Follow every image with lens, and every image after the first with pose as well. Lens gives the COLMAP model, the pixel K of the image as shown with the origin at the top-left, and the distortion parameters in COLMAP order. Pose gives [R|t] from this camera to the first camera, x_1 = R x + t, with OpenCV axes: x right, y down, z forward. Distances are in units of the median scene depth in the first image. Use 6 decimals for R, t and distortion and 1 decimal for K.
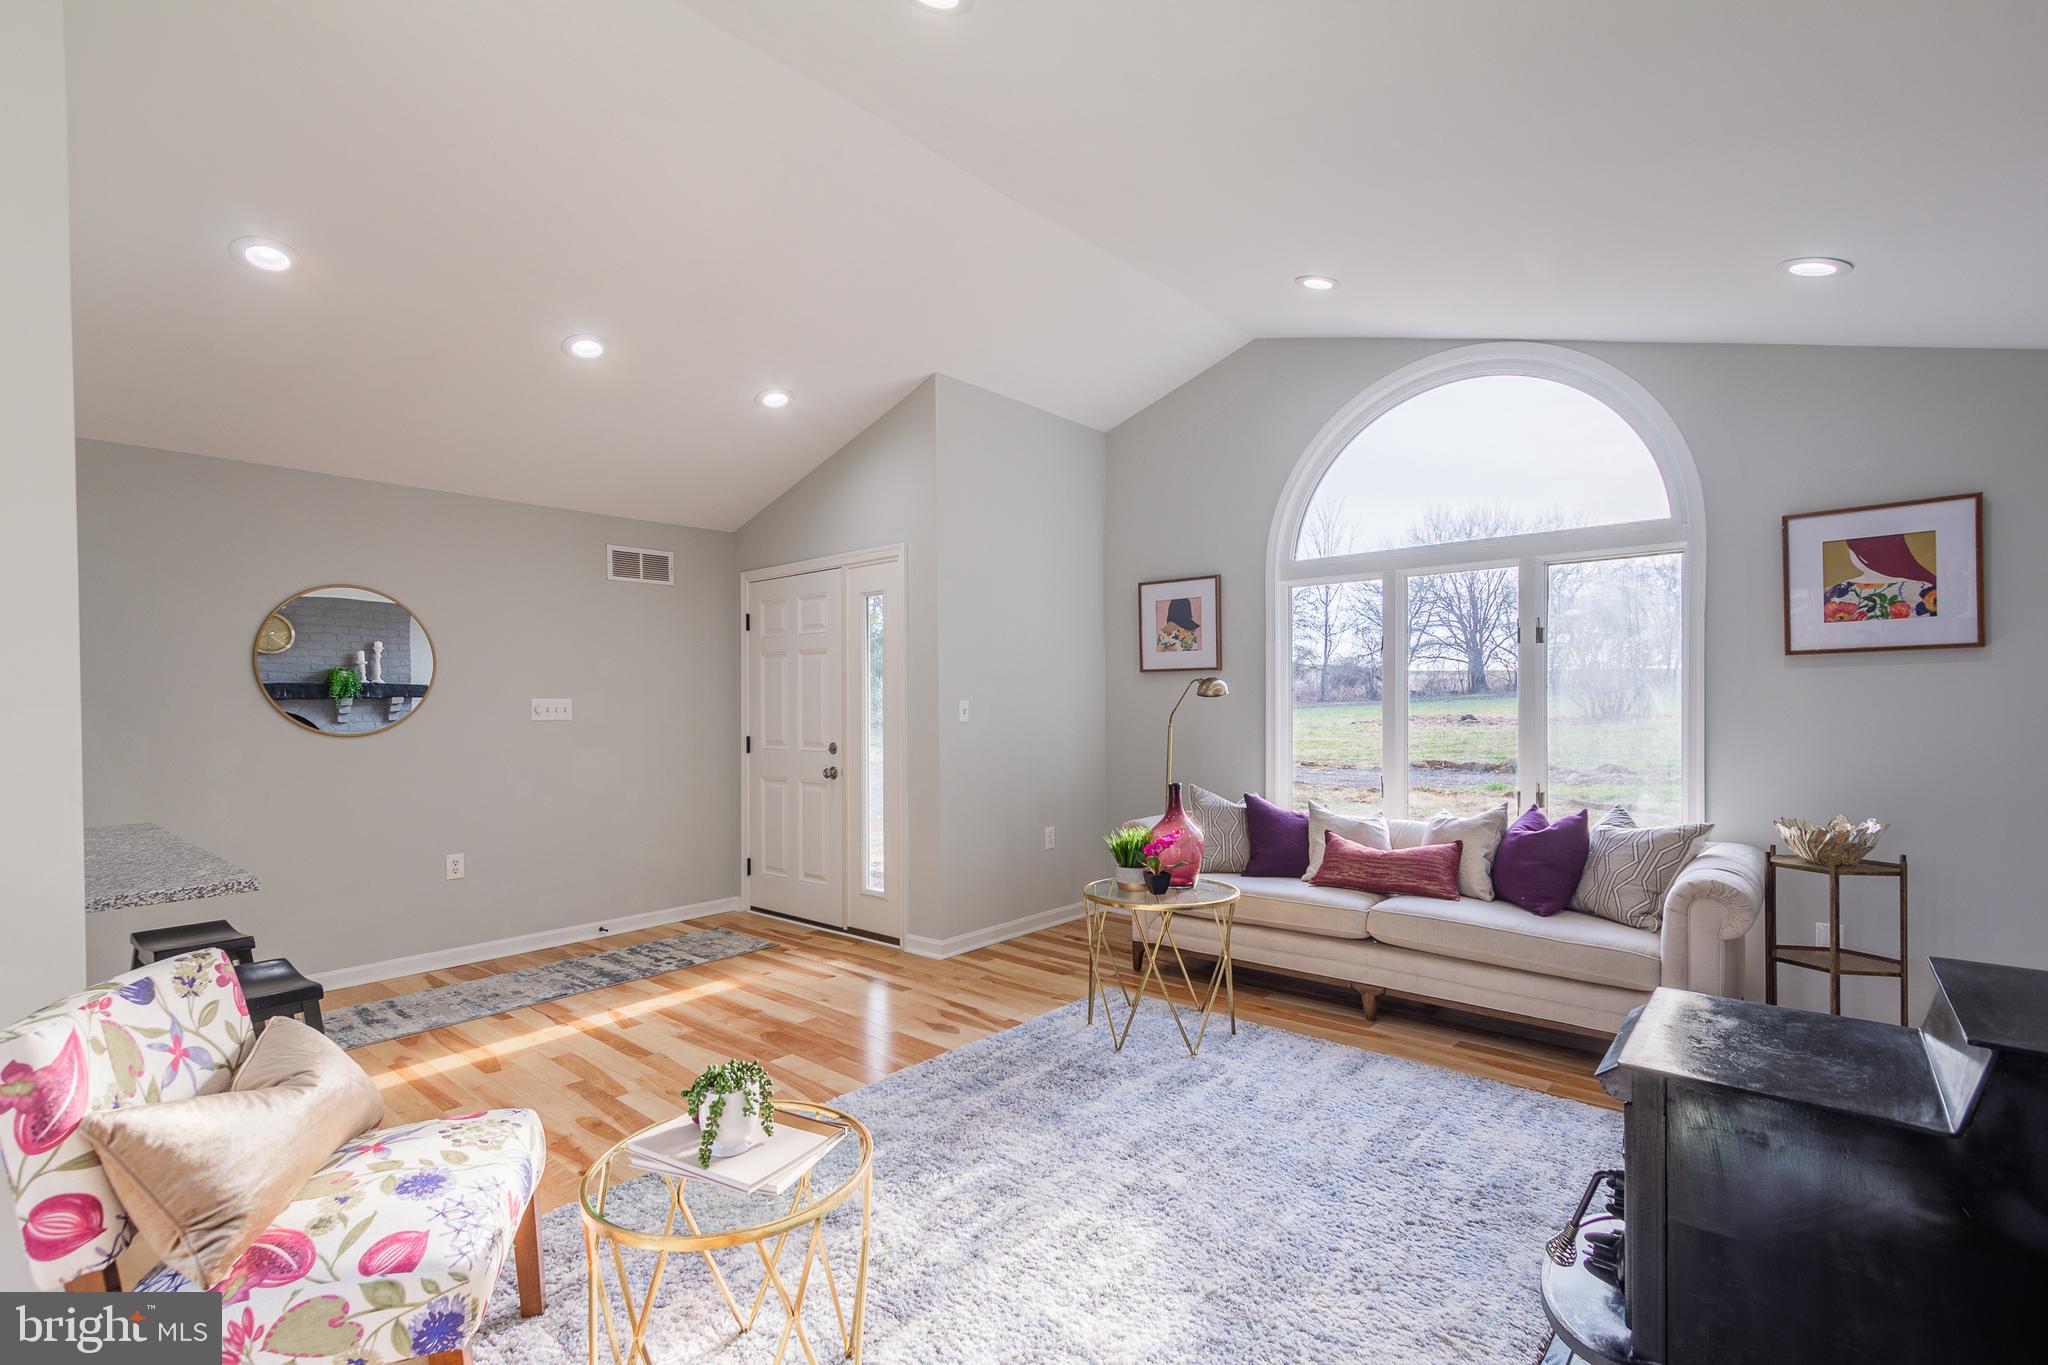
lens RADIAL K [[940.9, 0, 1016.4], [0, 940.9, 707.8], [0, 0, 1]] dist [0.001562, -0.000210]
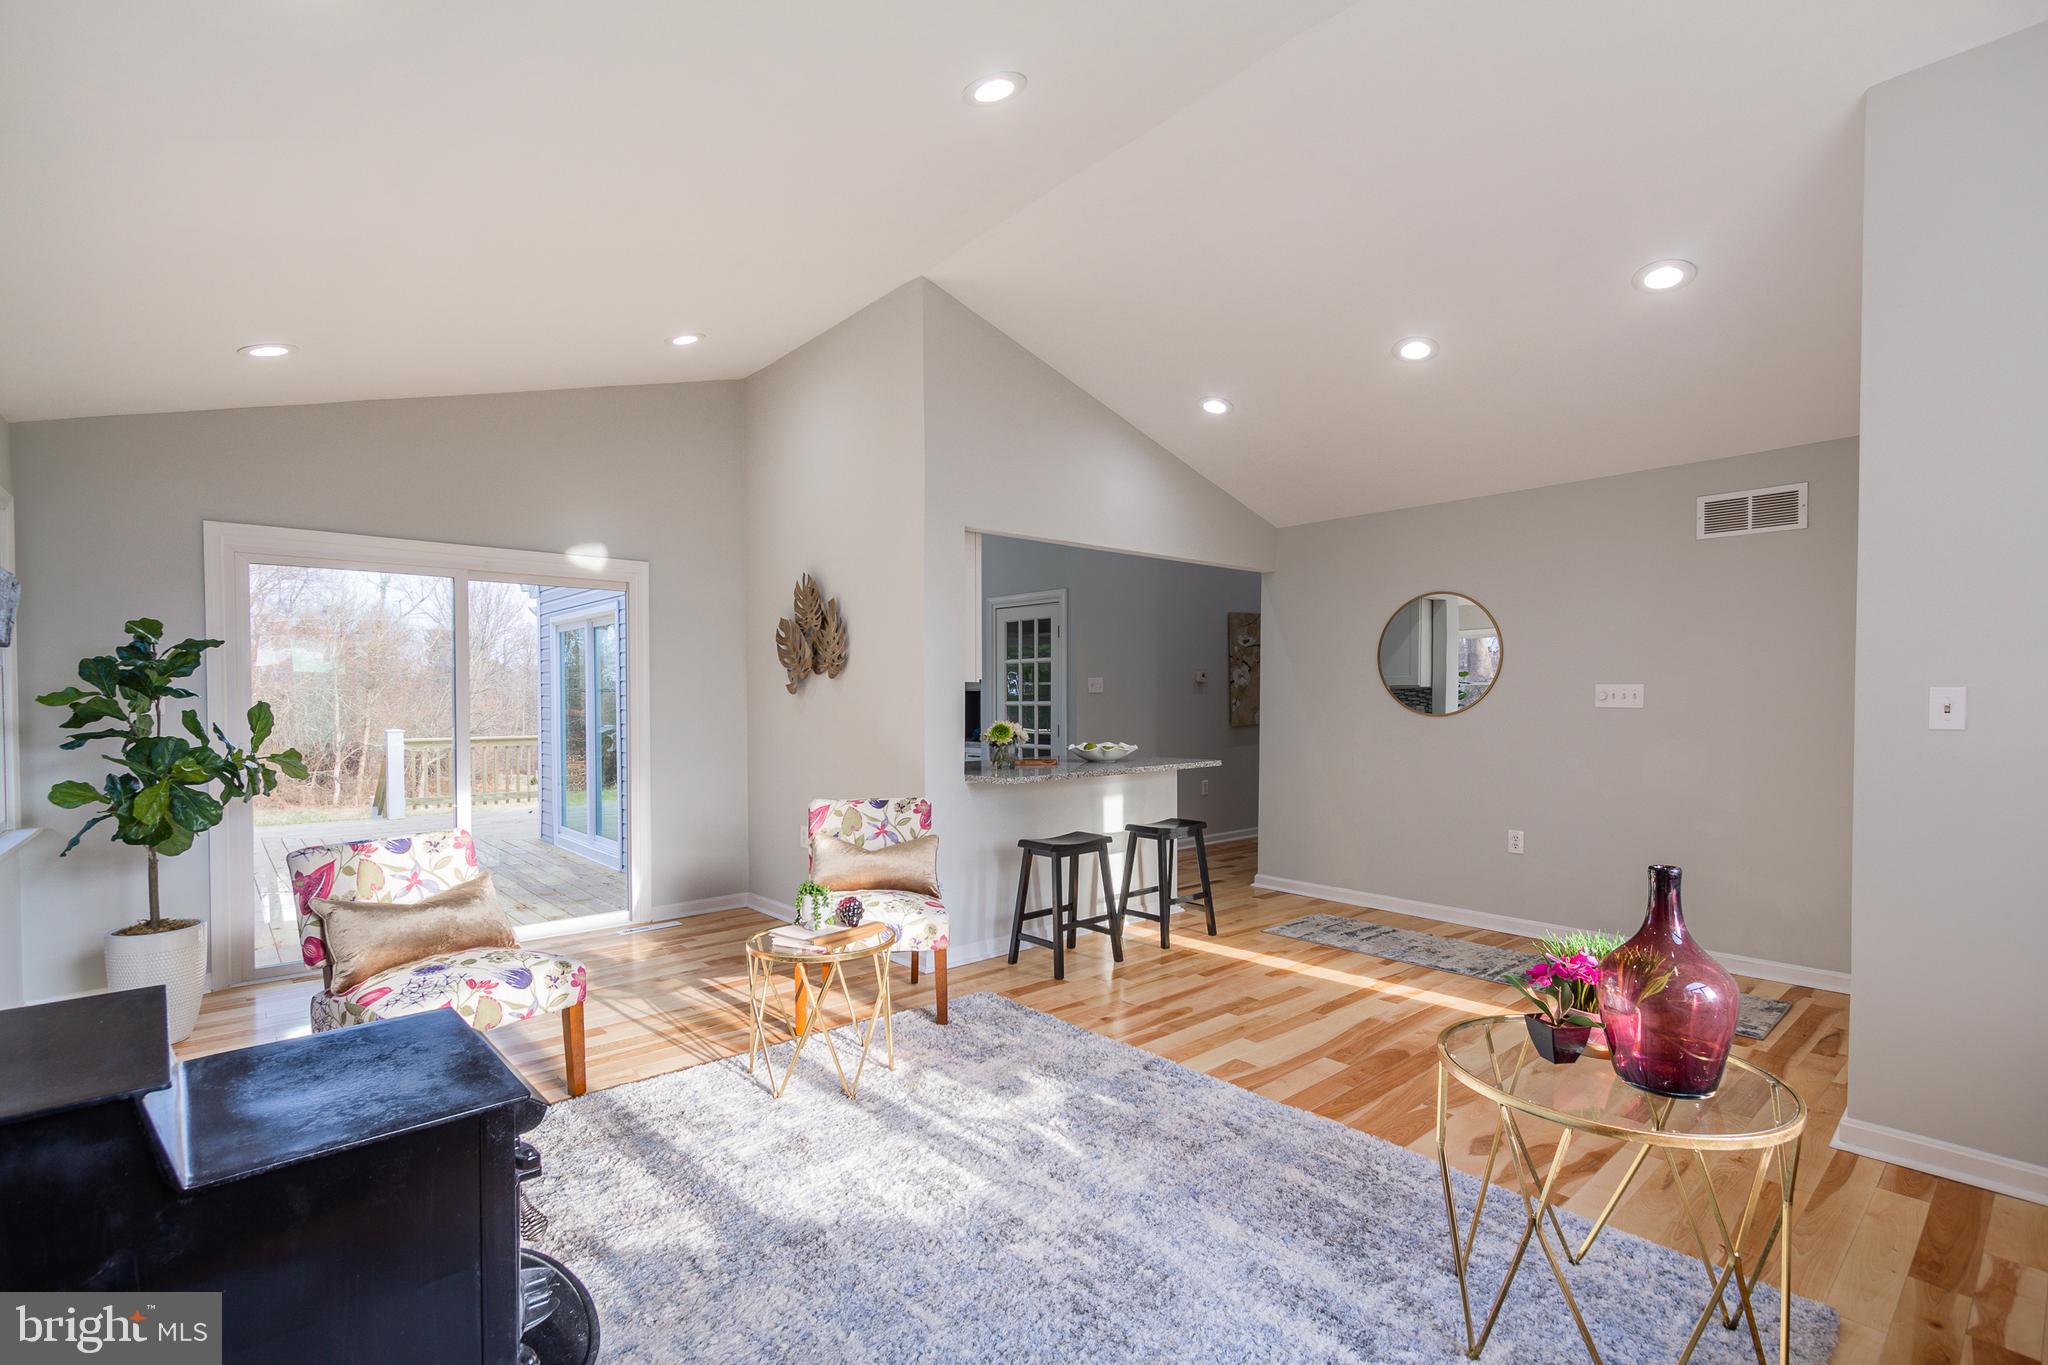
lens RADIAL K [[940.9, 0, 1016.4], [0, 940.9, 707.8], [0, 0, 1]] dist [0.001562, -0.000210]
pose [[-0.149912, 0.023606, -0.988418, 0.608753], [0.001310, 0.999719, 0.023677, -0.010924], [0.988698, 0.002254, -0.149901, 0.671501]]
